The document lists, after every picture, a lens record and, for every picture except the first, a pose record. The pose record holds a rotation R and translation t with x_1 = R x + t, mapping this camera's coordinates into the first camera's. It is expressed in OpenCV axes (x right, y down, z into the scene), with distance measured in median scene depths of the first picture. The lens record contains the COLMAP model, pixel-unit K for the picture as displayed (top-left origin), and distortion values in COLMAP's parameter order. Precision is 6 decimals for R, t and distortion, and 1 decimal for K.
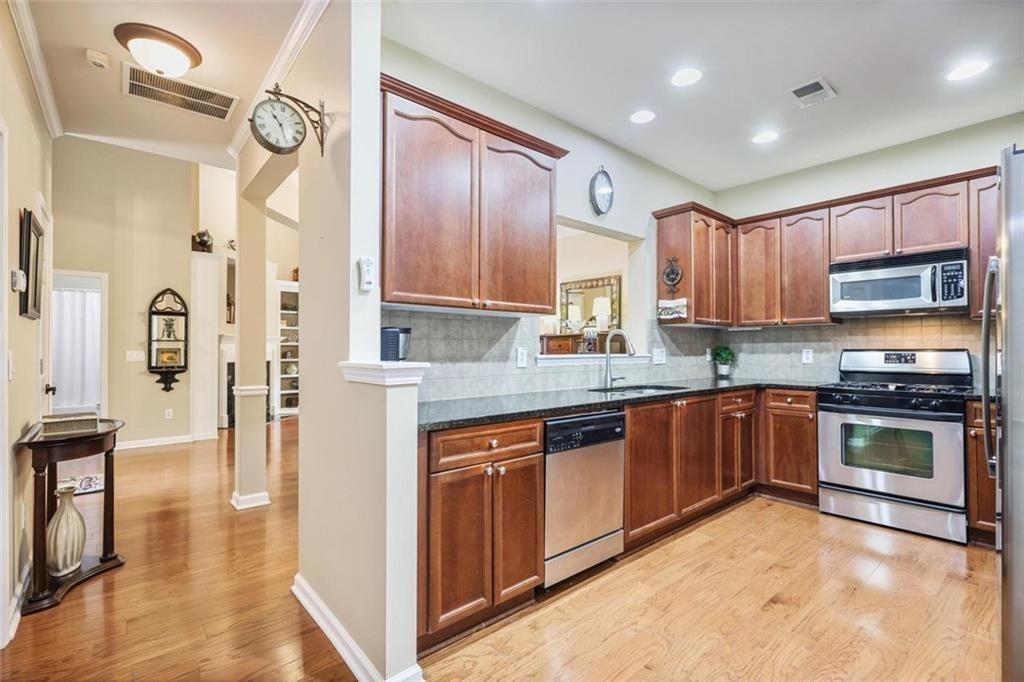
lens RADIAL K [[466.7, 0, 510.0], [0, 466.7, 341.3], [0, 0, 1]] dist [0.001825, -0.000417]
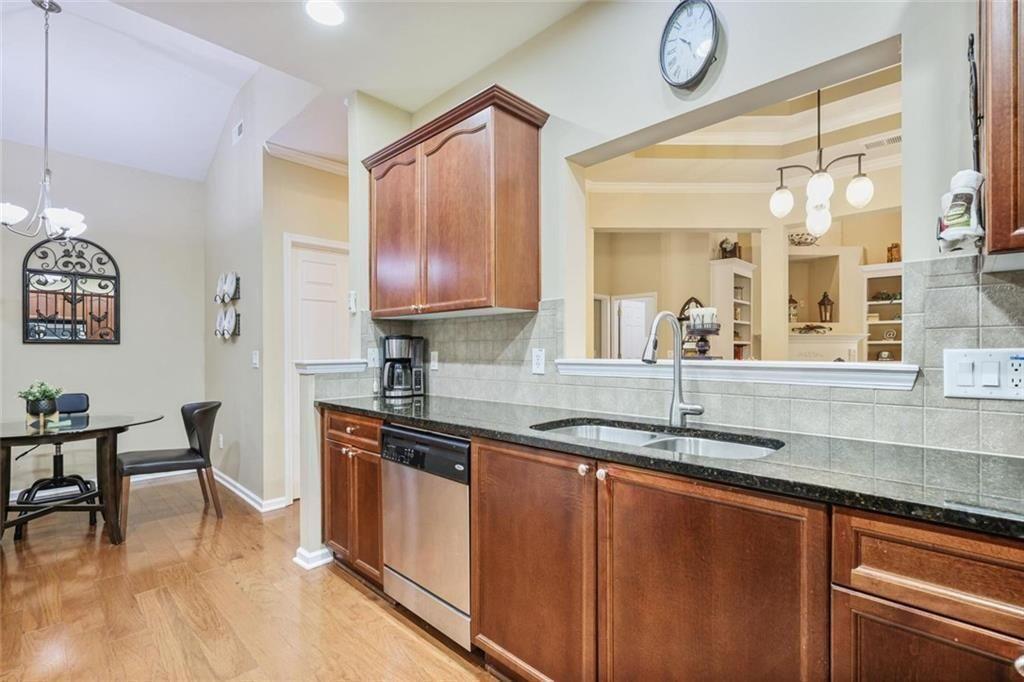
lens RADIAL K [[466.7, 0, 506.6], [0, 466.7, 346.5], [0, 0, 1]] dist [0.001825, -0.000417]
pose [[0.084140, -0.007098, -0.996429, 0.809644], [0.020515, 0.999775, -0.005390, 0.013121], [0.996243, -0.019989, 0.084266, 0.882876]]
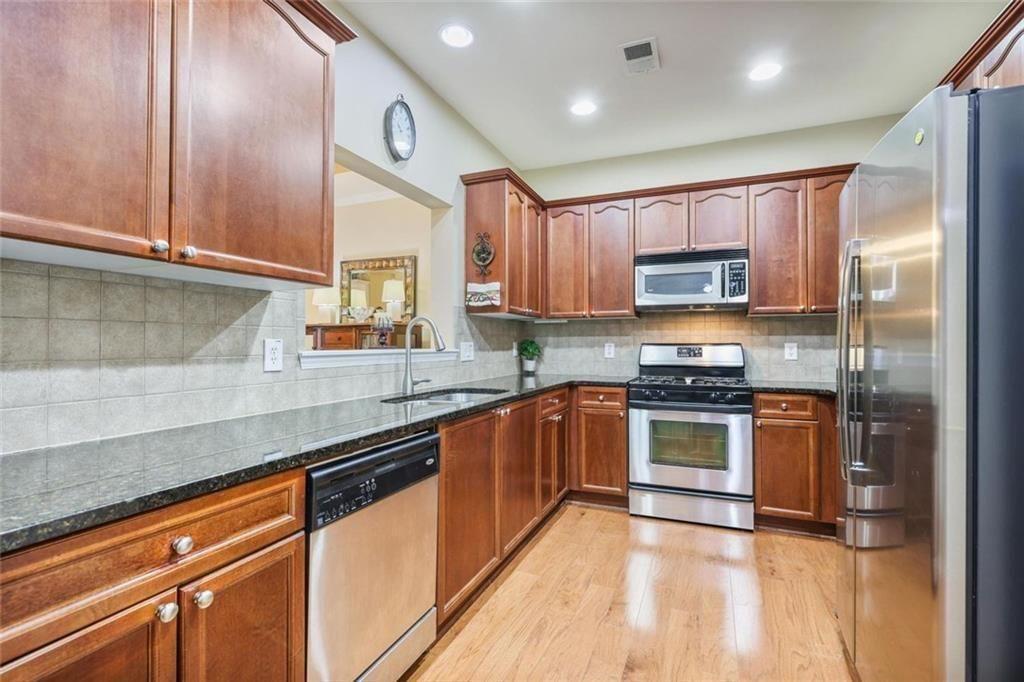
lens RADIAL K [[466.7, 0, 518.7], [0, 466.7, 339.5], [0, 0, 1]] dist [0.001825, -0.000417]
pose [[0.890454, 0.006020, 0.455033, 0.033157], [-0.009616, 0.999938, 0.005589, 0.007314], [-0.454971, -0.009353, 0.890457, 0.298700]]
